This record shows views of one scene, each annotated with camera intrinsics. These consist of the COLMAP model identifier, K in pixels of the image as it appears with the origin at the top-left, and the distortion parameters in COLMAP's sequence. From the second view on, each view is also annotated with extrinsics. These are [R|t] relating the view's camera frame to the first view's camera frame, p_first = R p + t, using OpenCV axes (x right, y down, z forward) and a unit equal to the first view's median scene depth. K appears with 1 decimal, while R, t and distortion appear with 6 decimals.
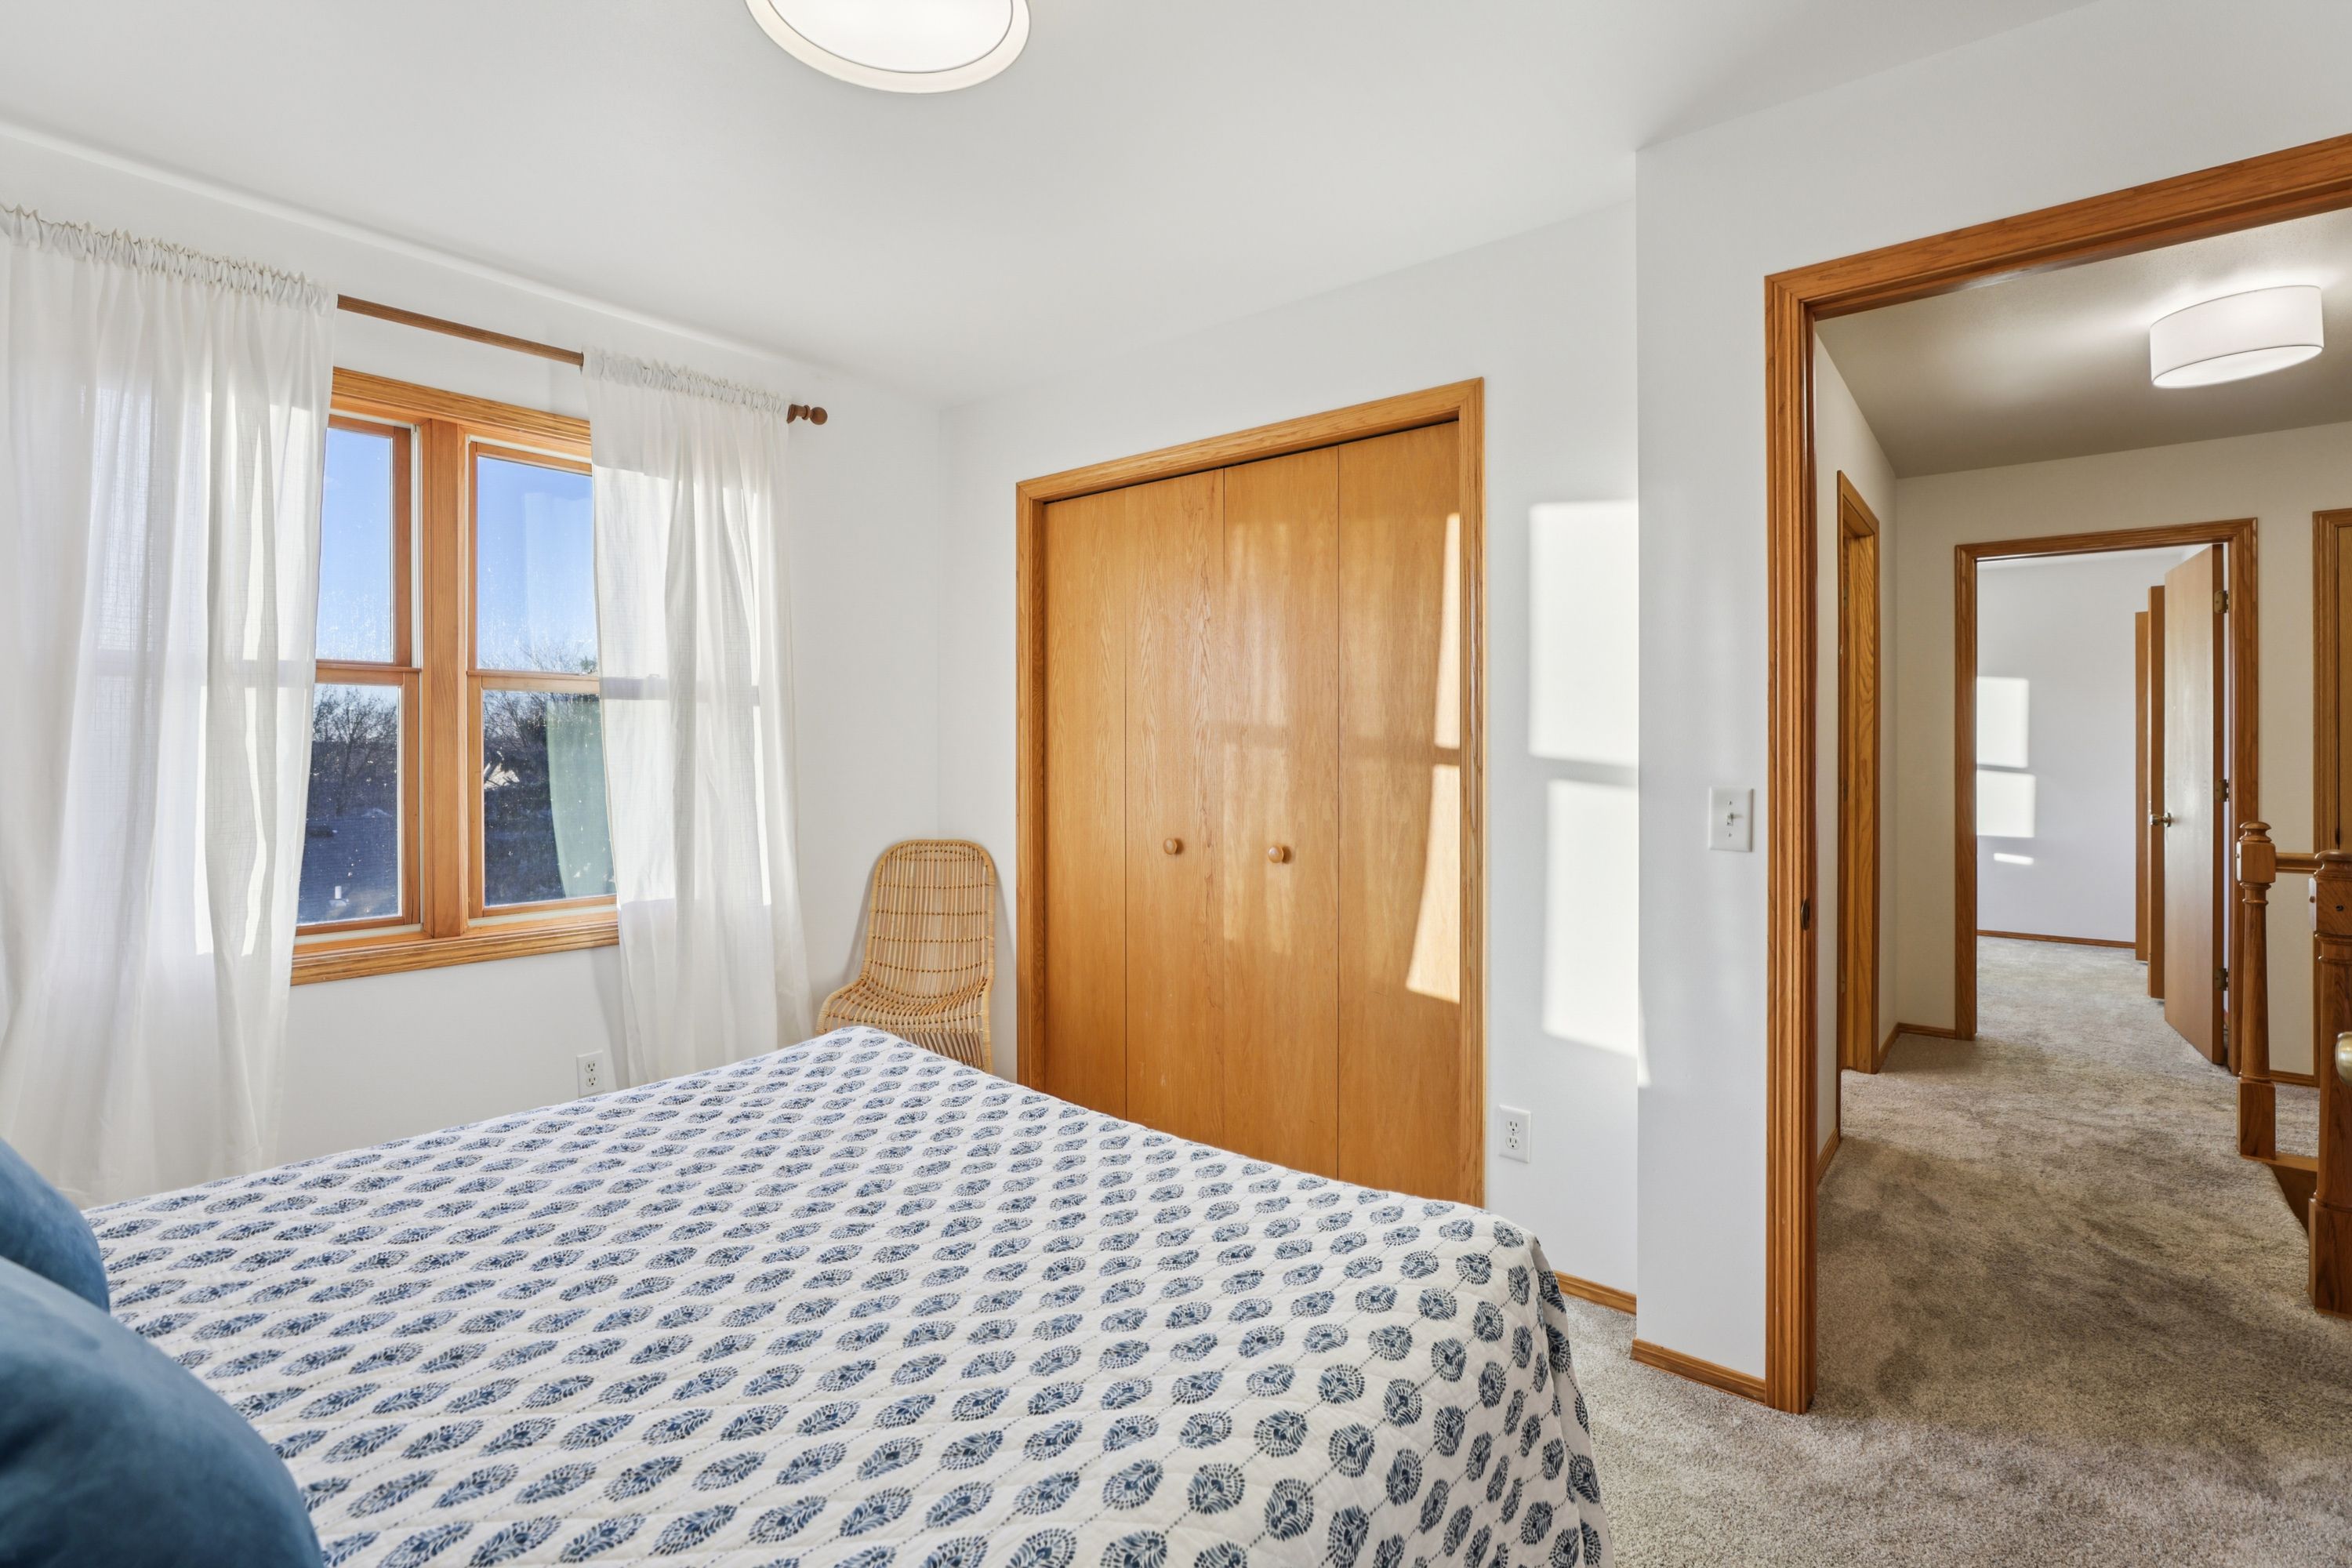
lens RADIAL K [[1078.5, 0, 1183.7], [0, 1078.5, 754.6], [0, 0, 1]] dist [-0.047001, 0.013835]
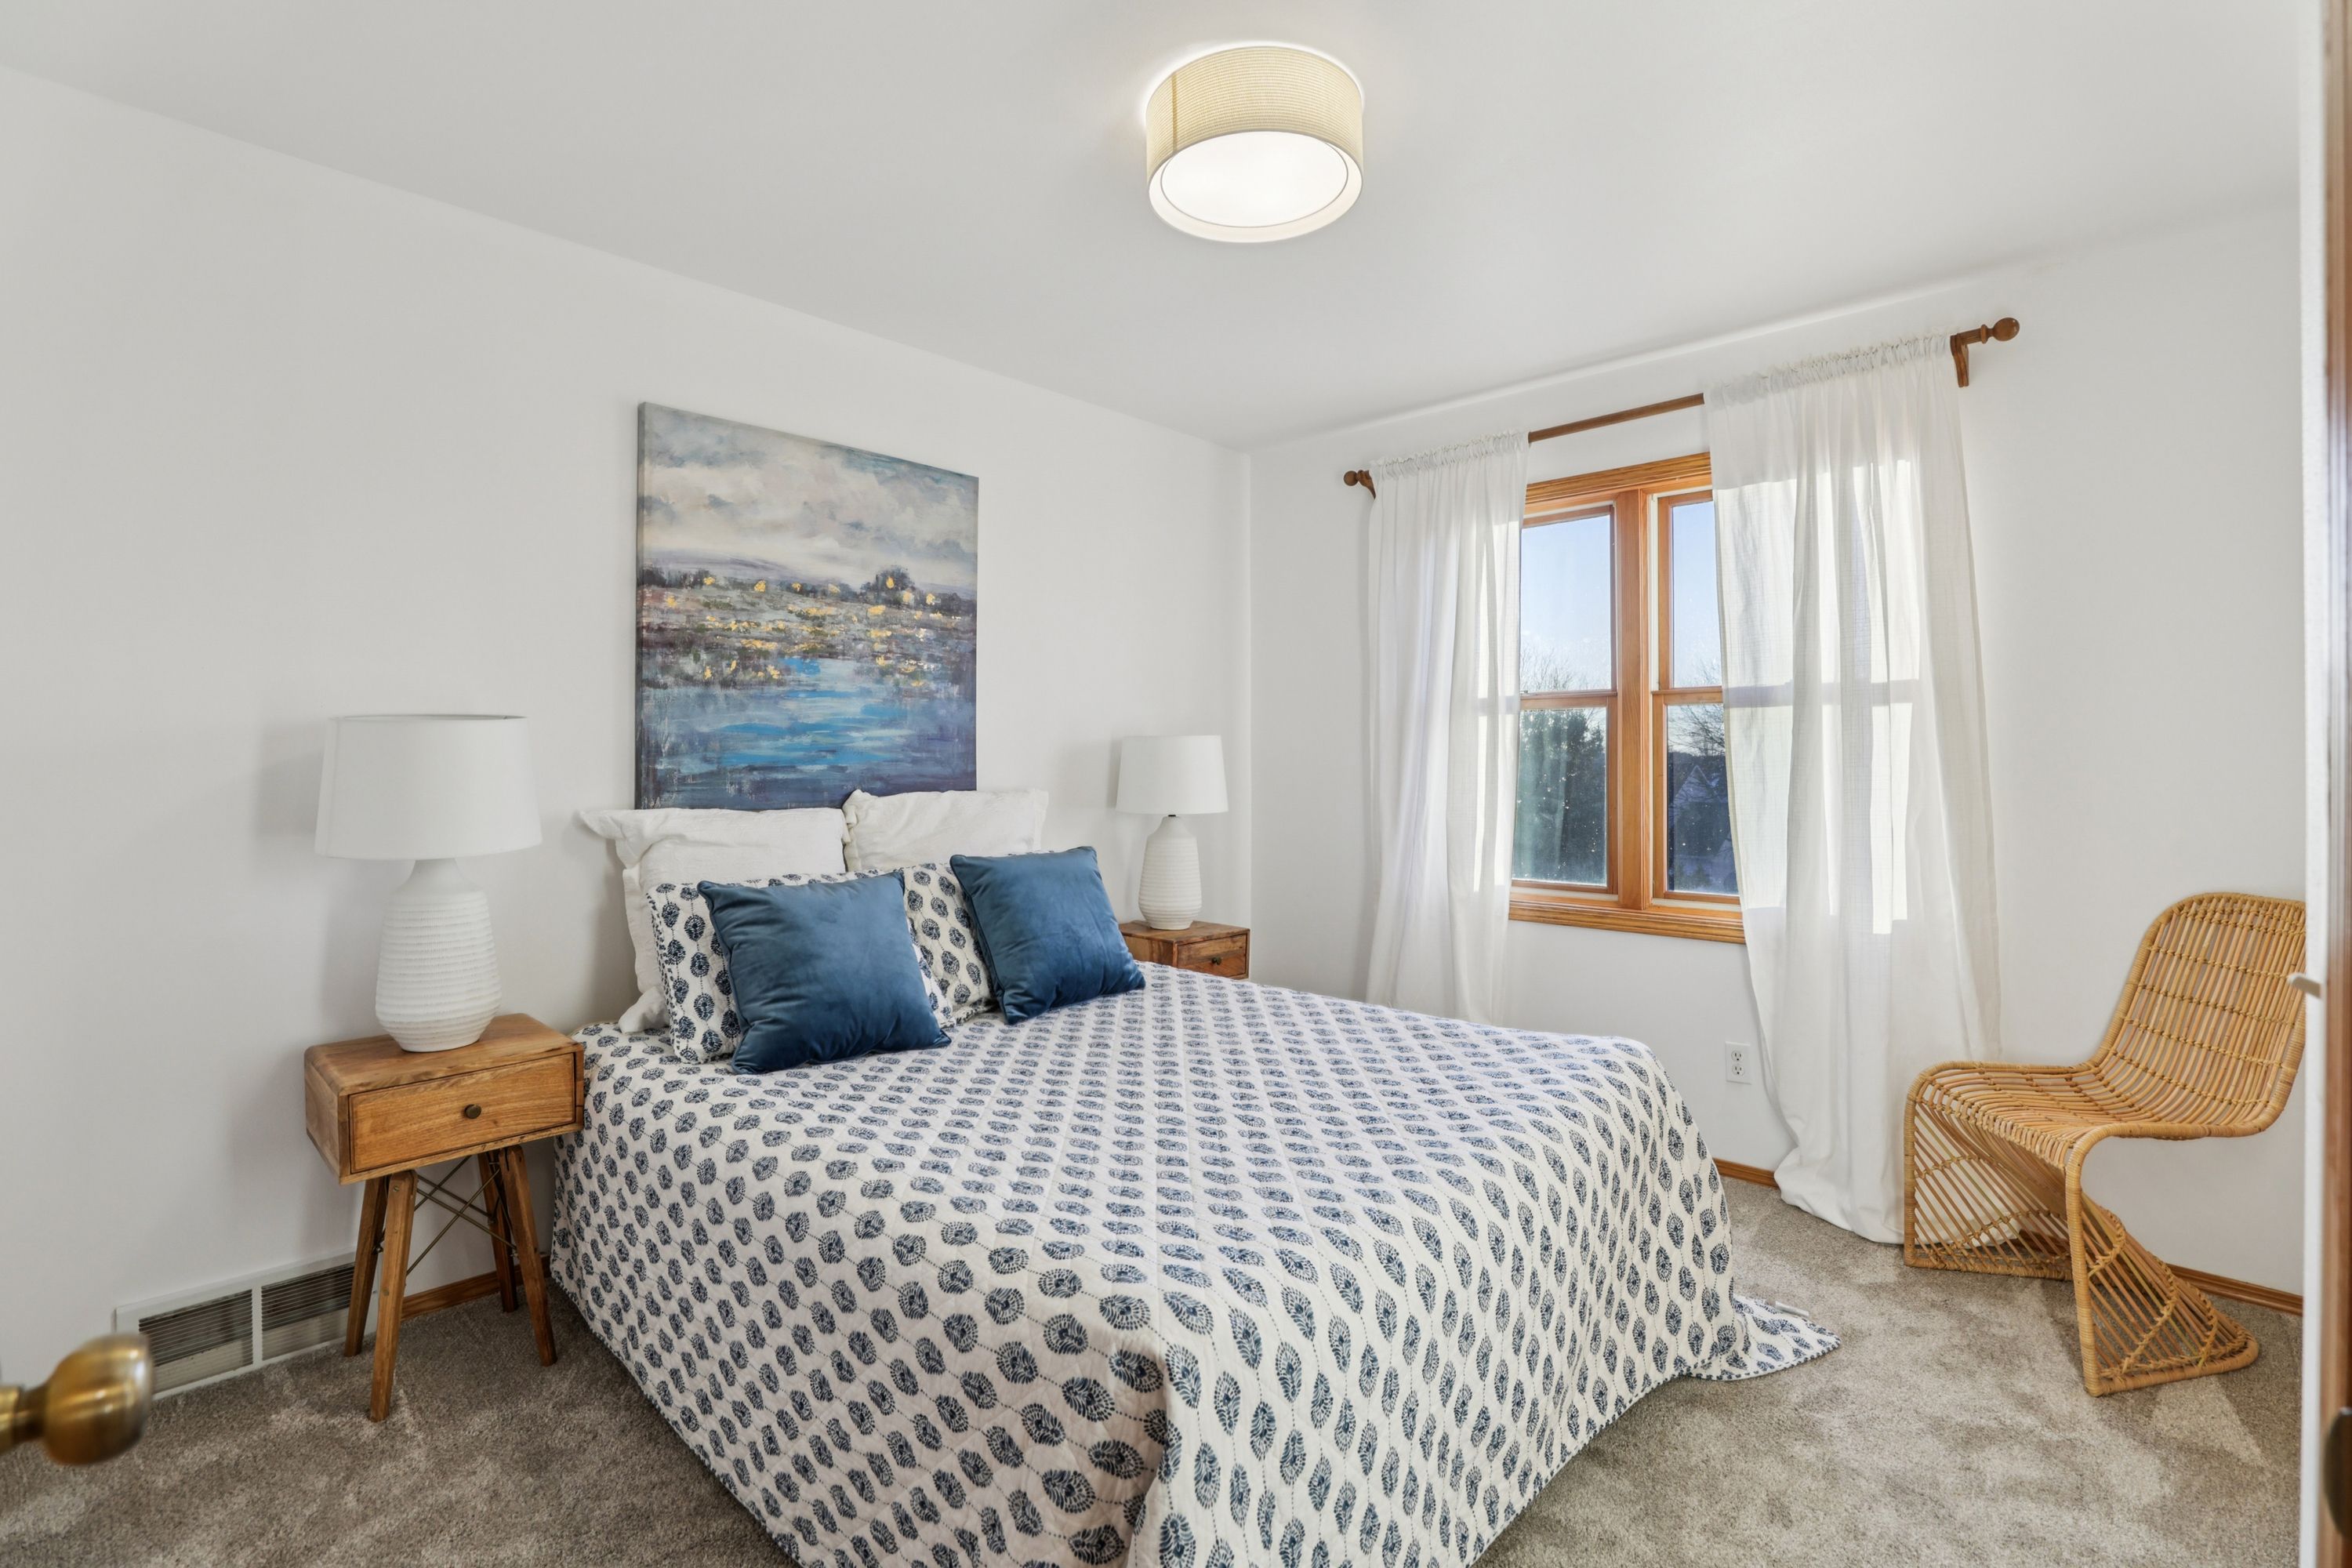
lens RADIAL K [[1074.8, 0, 1184.7], [0, 1074.8, 762.6], [0, 0, 1]] dist [0.005947, -0.000111]
pose [[-0.035507, 0.001301, -0.999369, 0.566773], [-0.003940, 0.999991, 0.001442, 0.002101], [0.999362, 0.003989, -0.035502, 0.516169]]
